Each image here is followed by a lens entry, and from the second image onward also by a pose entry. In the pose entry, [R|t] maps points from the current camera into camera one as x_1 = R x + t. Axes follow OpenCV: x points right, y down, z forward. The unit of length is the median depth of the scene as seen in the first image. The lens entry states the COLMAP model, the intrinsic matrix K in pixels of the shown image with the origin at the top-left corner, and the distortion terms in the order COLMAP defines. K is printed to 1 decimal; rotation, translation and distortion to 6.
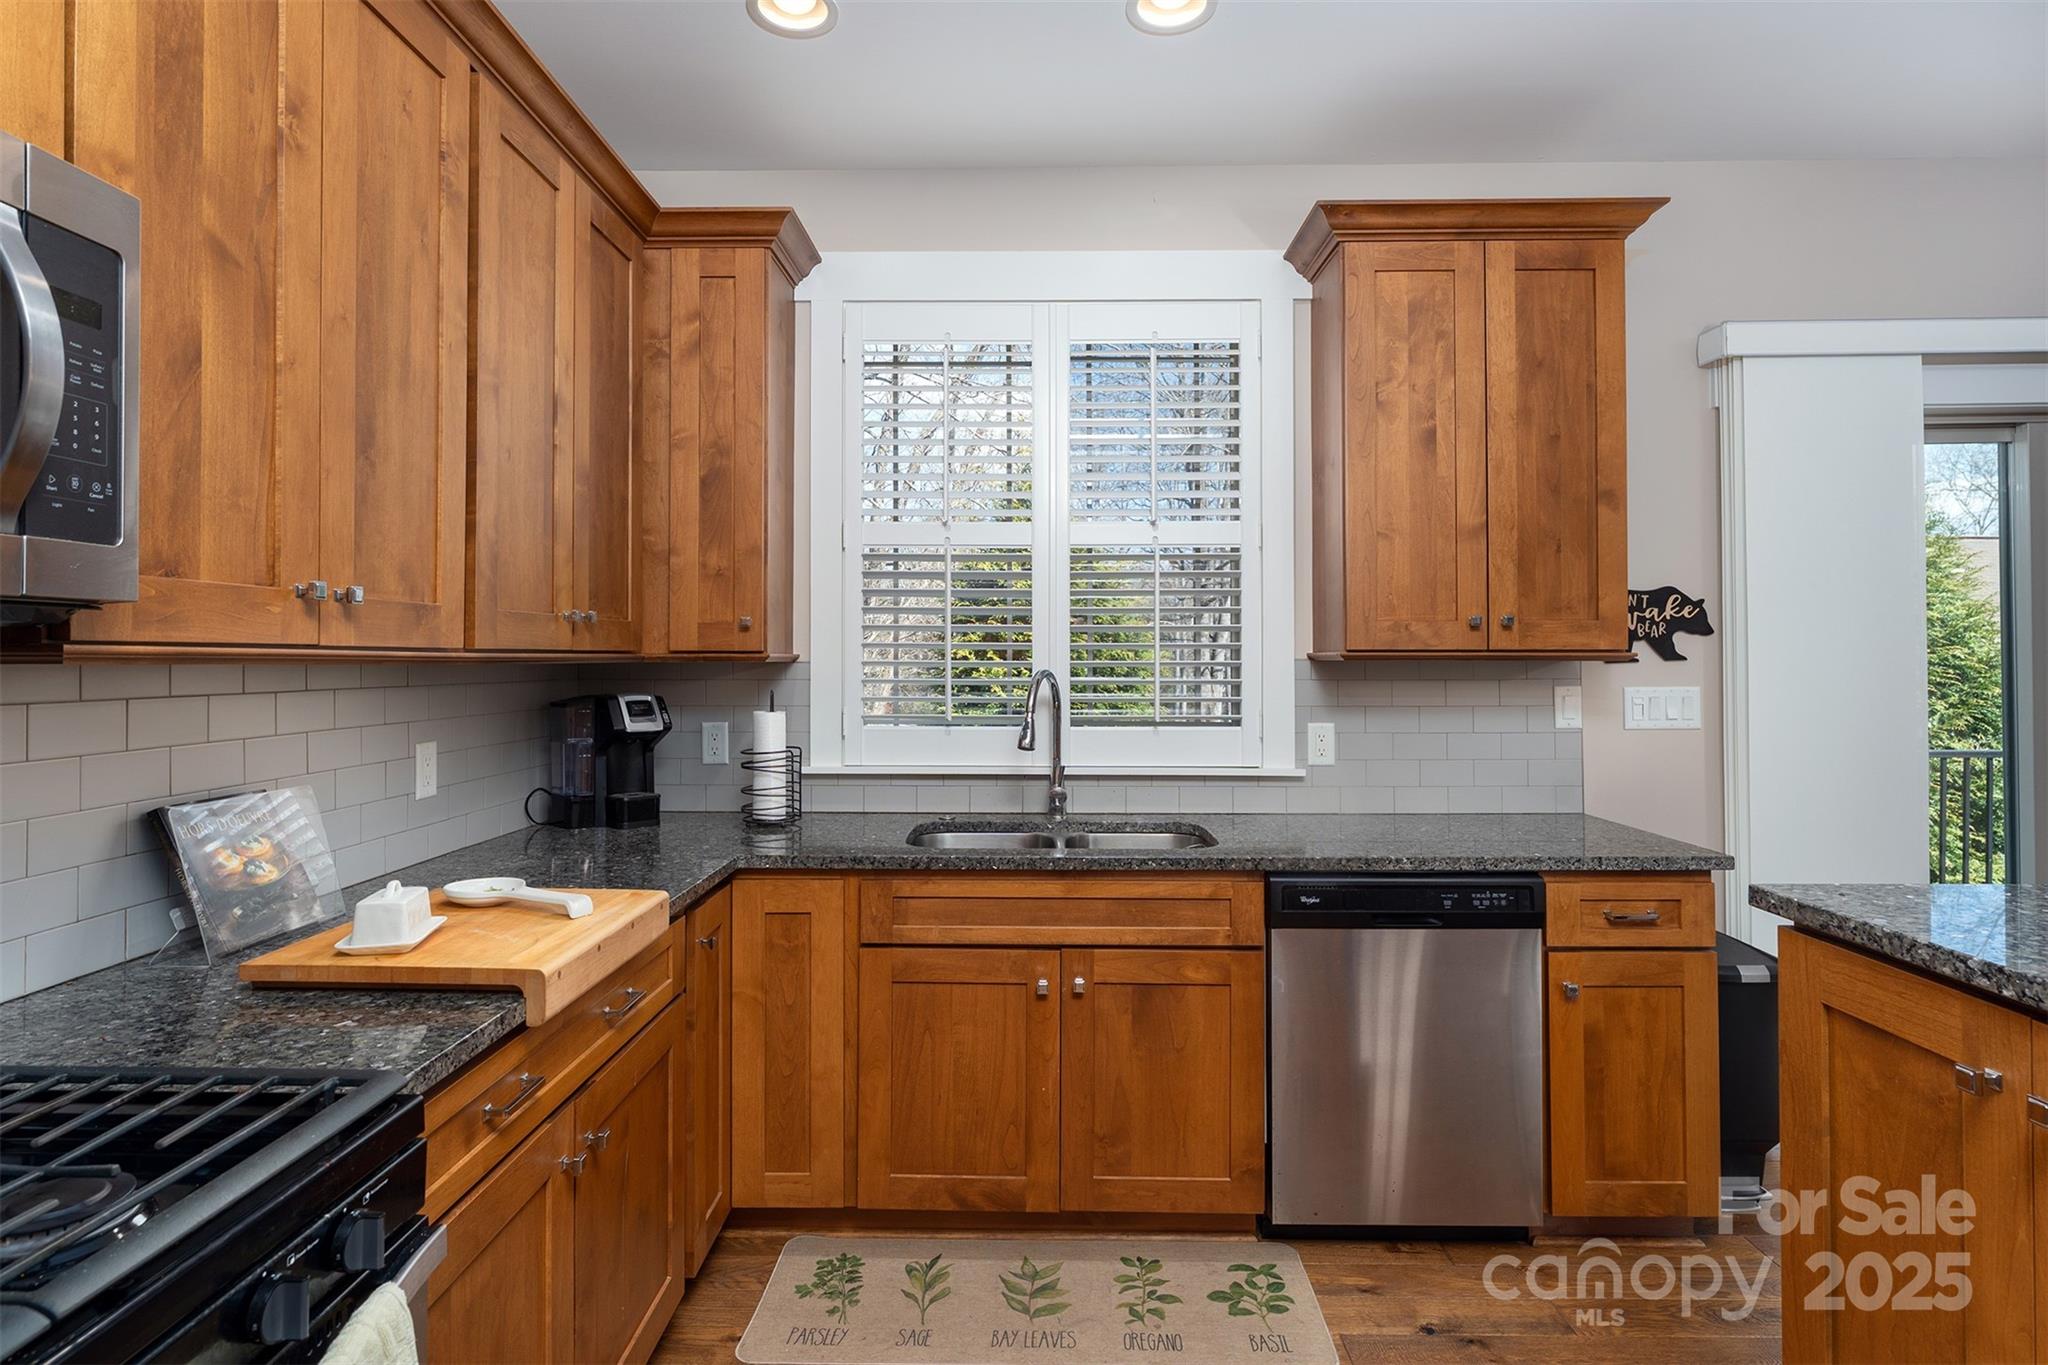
lens RADIAL K [[1042.3, 0, 1029.3], [0, 1042.3, 631.7], [0, 0, 1]] dist [0.004351, 0.000594]
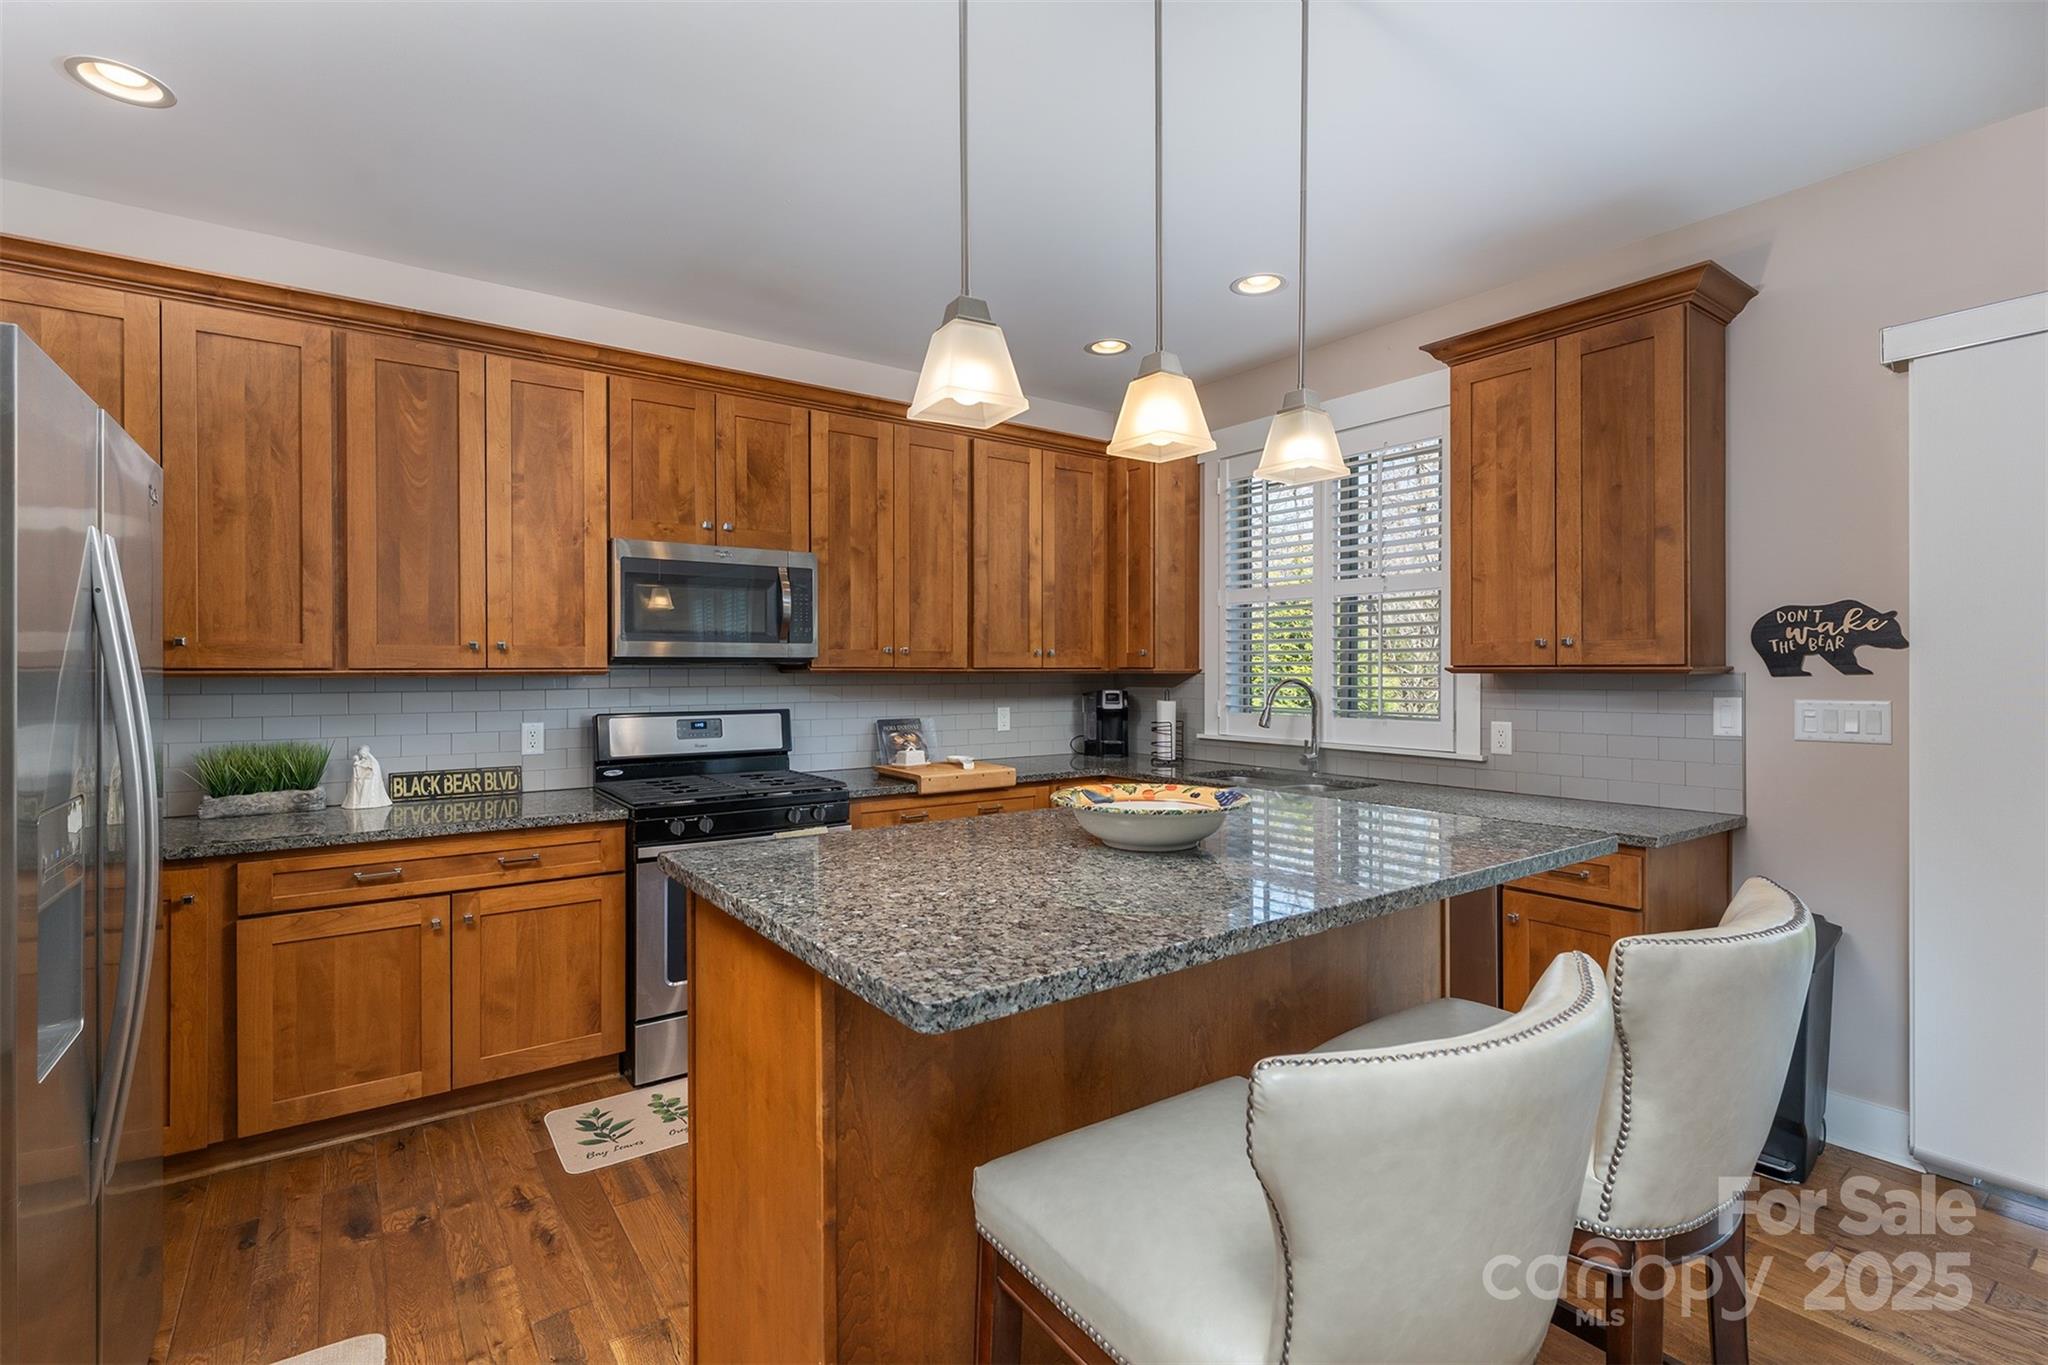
lens RADIAL K [[942.6, 0, 1009.3], [0, 942.6, 660.7], [0, 0, 1]] dist [0.000842, 0.000462]
pose [[0.596774, -0.008866, -0.802360, 0.952492], [0.020274, 0.999786, 0.004031, -0.005684], [0.802153, -0.018673, 0.596827, -0.209196]]
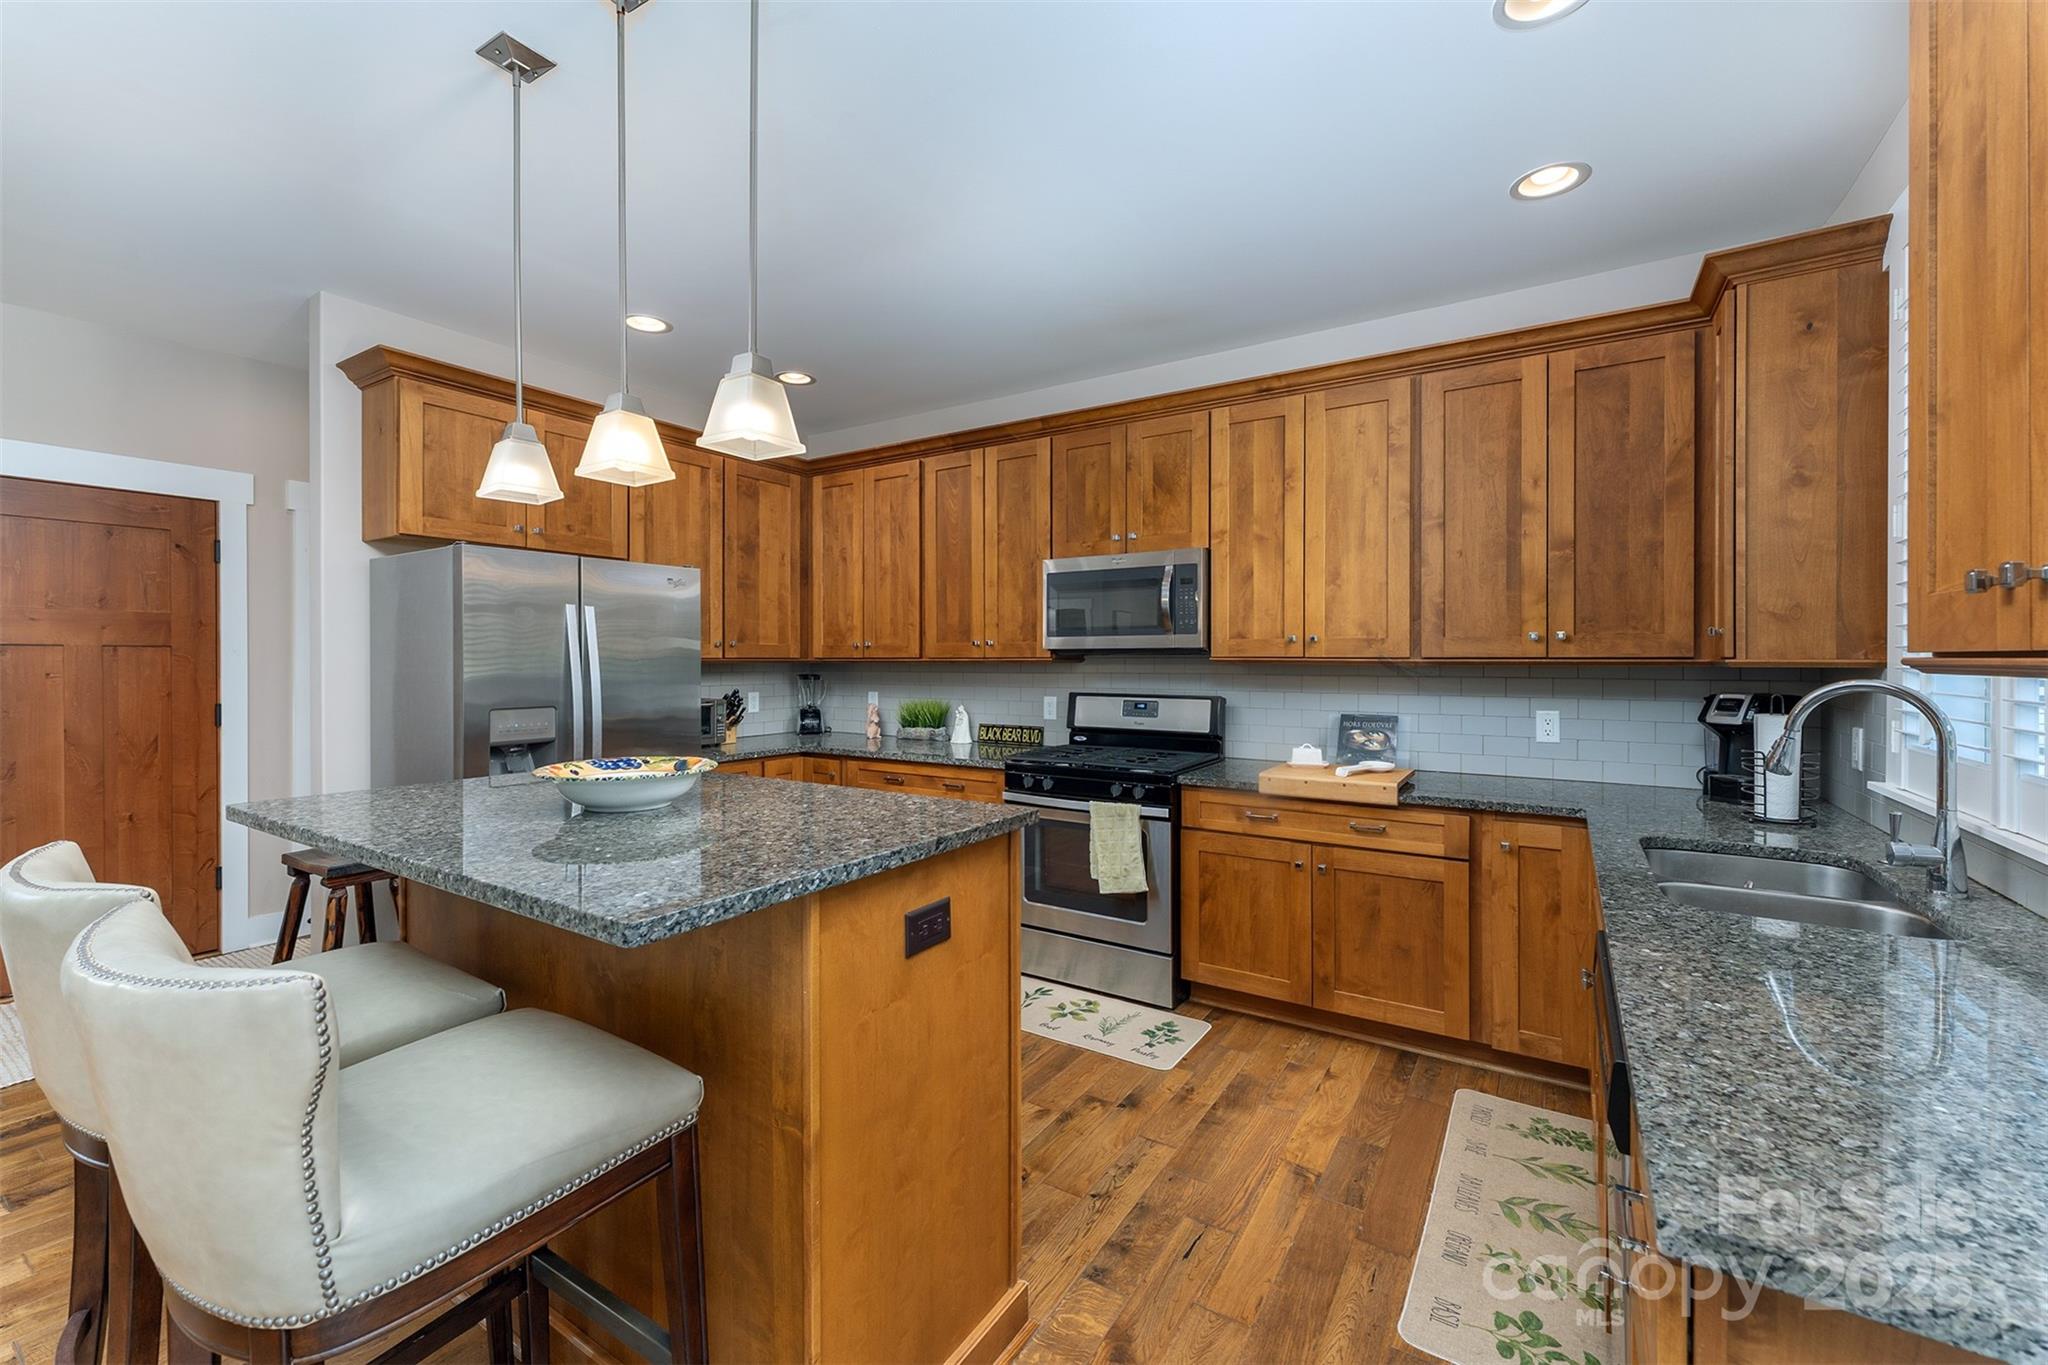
lens RADIAL K [[842.6, 0, 1014.7], [0, 842.6, 648.4], [0, 0, 1]] dist [0.001189, -0.000205]
pose [[-0.536984, -0.002722, -0.843588, 0.917742], [0.023498, 0.999558, -0.018183, 0.007174], [0.843265, -0.029587, -0.536683, 0.854268]]
